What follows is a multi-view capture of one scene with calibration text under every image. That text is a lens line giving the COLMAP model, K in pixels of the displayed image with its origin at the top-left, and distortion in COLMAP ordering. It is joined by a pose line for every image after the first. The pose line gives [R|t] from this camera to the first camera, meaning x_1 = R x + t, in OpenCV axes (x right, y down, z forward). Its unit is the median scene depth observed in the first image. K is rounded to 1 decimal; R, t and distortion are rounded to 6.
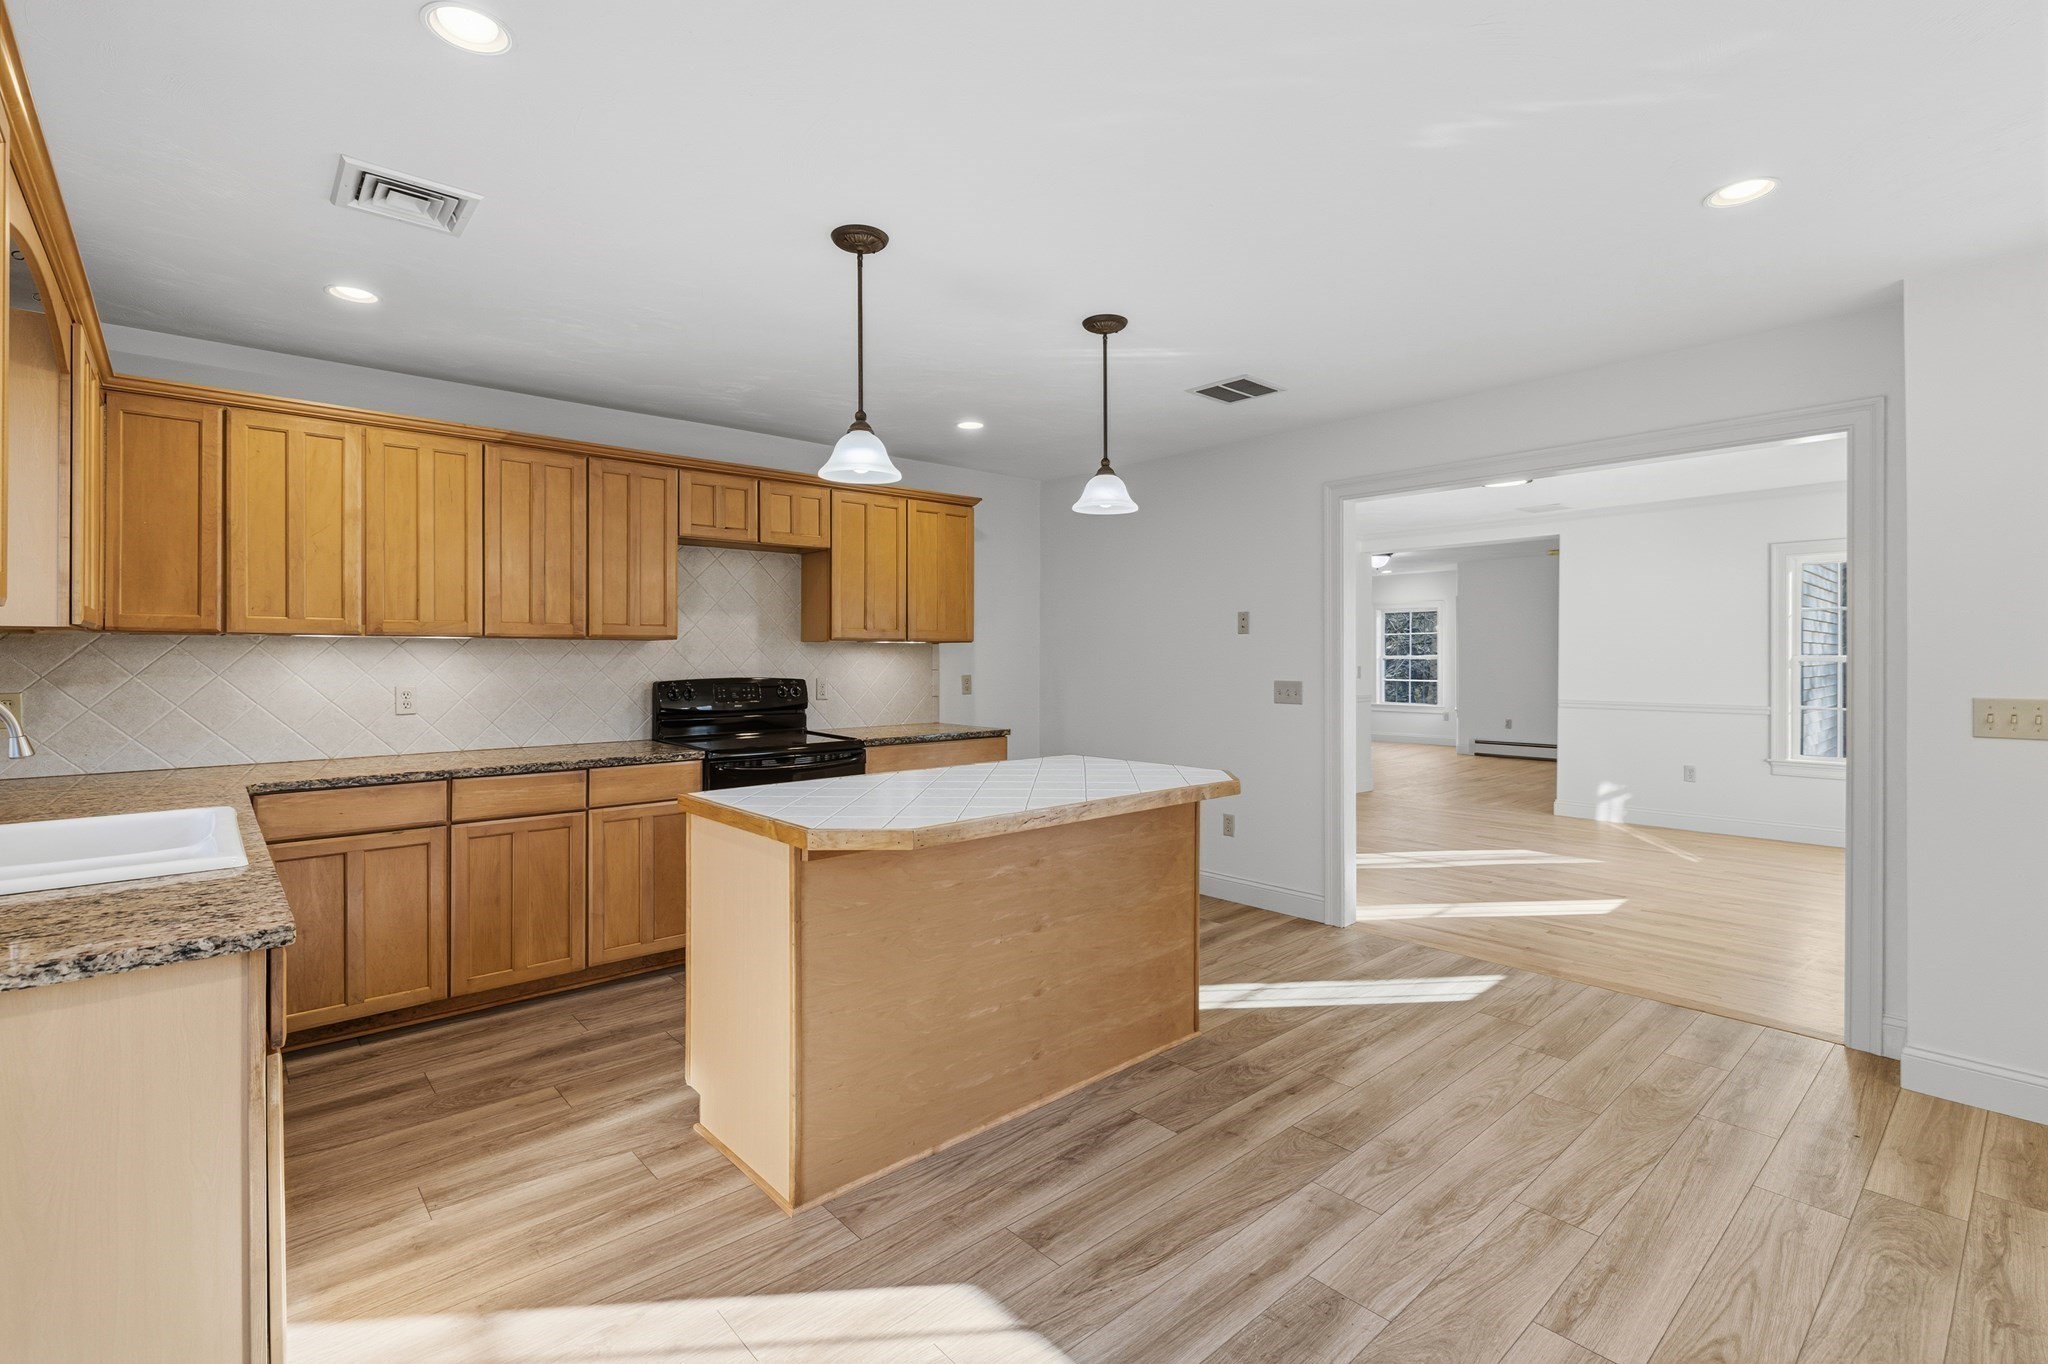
lens RADIAL K [[934.6, 0, 1015.2], [0, 934.6, 654.4], [0, 0, 1]] dist [0.001713, 0.000543]
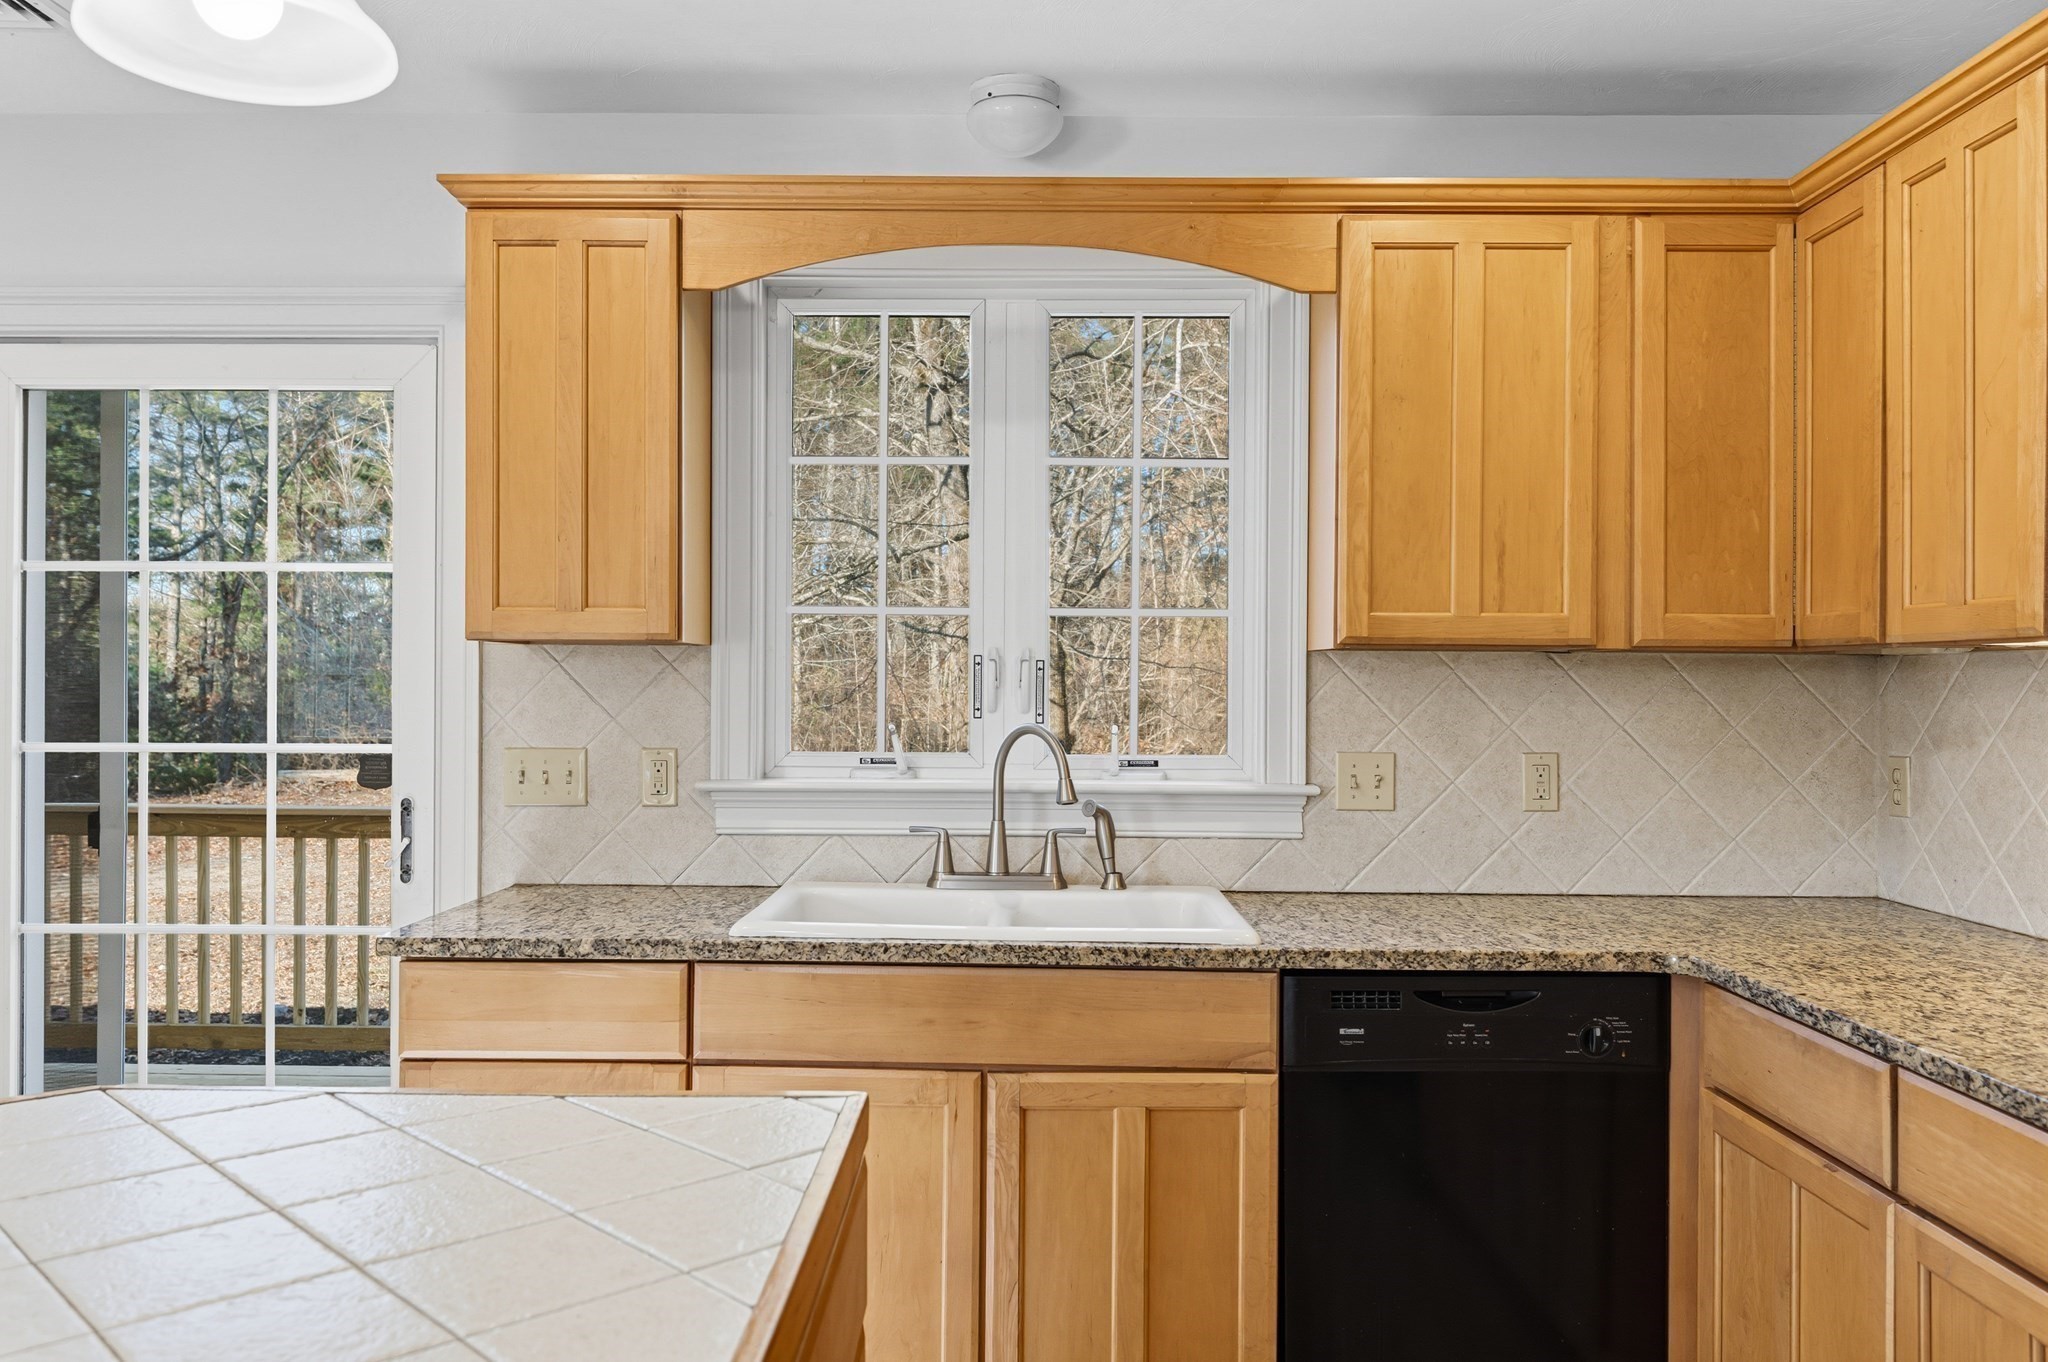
lens RADIAL K [[1532.0, 0, 1024.0], [0, 1532.0, 681.0], [0, 0, 1]] dist [0.006524, -0.001422]
pose [[-0.670160, -0.008153, -0.742172, 0.011642], [-0.007590, 0.999963, -0.004131, 0.001603], [0.742178, 0.002864, -0.670197, 1.032652]]
